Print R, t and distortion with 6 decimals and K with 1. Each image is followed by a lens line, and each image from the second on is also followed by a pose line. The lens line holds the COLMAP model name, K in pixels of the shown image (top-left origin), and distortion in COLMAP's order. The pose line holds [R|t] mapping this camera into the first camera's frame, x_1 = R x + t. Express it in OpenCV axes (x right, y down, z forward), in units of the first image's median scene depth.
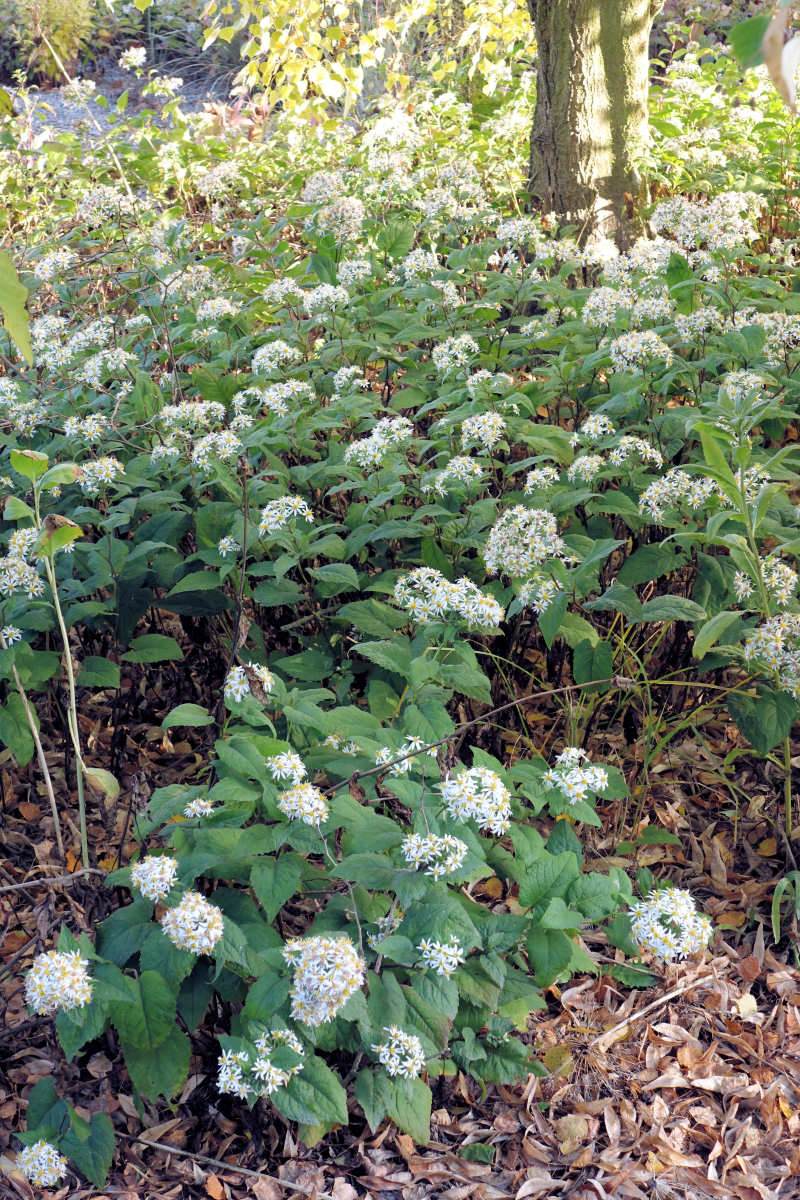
lens RADIAL K [[2095.9, 0, 400.0], [0, 2095.9, 600.0], [0, 0, 1]] dist [-0.143927, 0.049191]
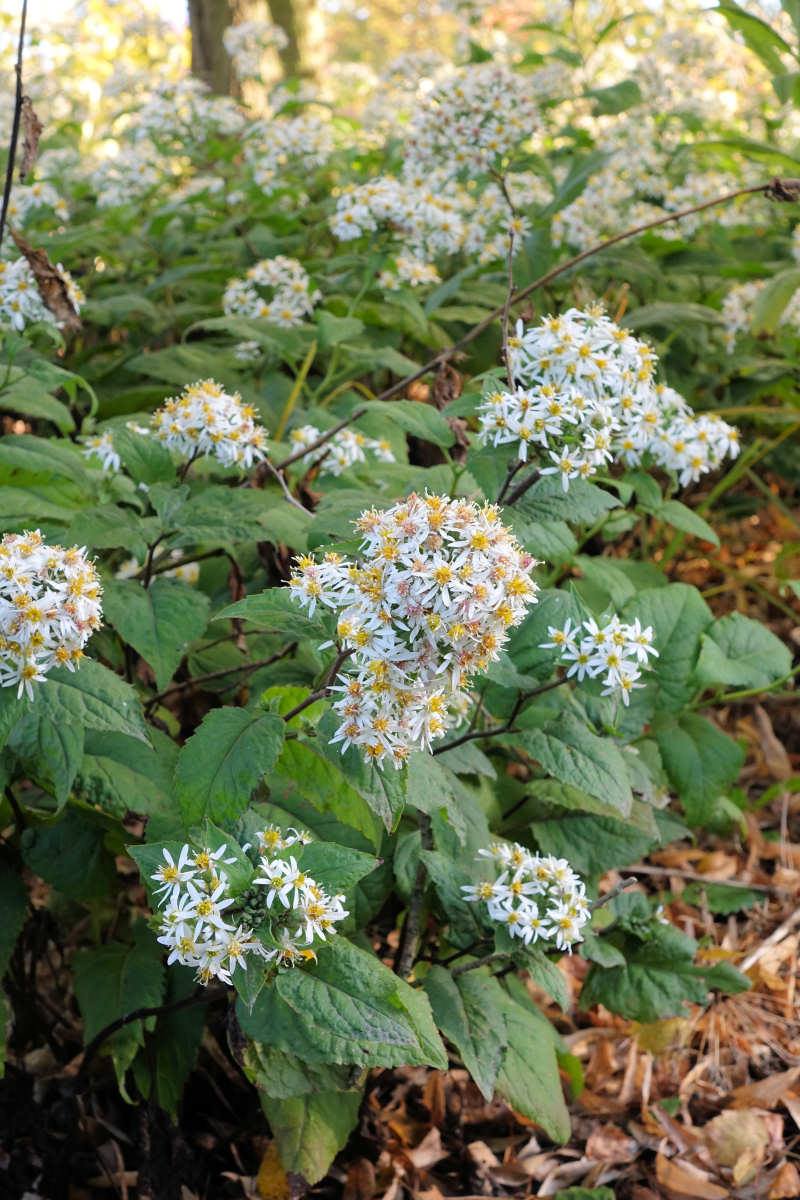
lens RADIAL K [[2095.9, 0, 400.0], [0, 2095.9, 600.0], [0, 0, 1]] dist [-0.143927, 0.049191]
pose [[0.974828, -0.082211, 0.207248, -0.110159], [0.109916, 0.985933, -0.125913, 0.209871], [-0.193981, 0.145524, 0.970152, 0.586042]]
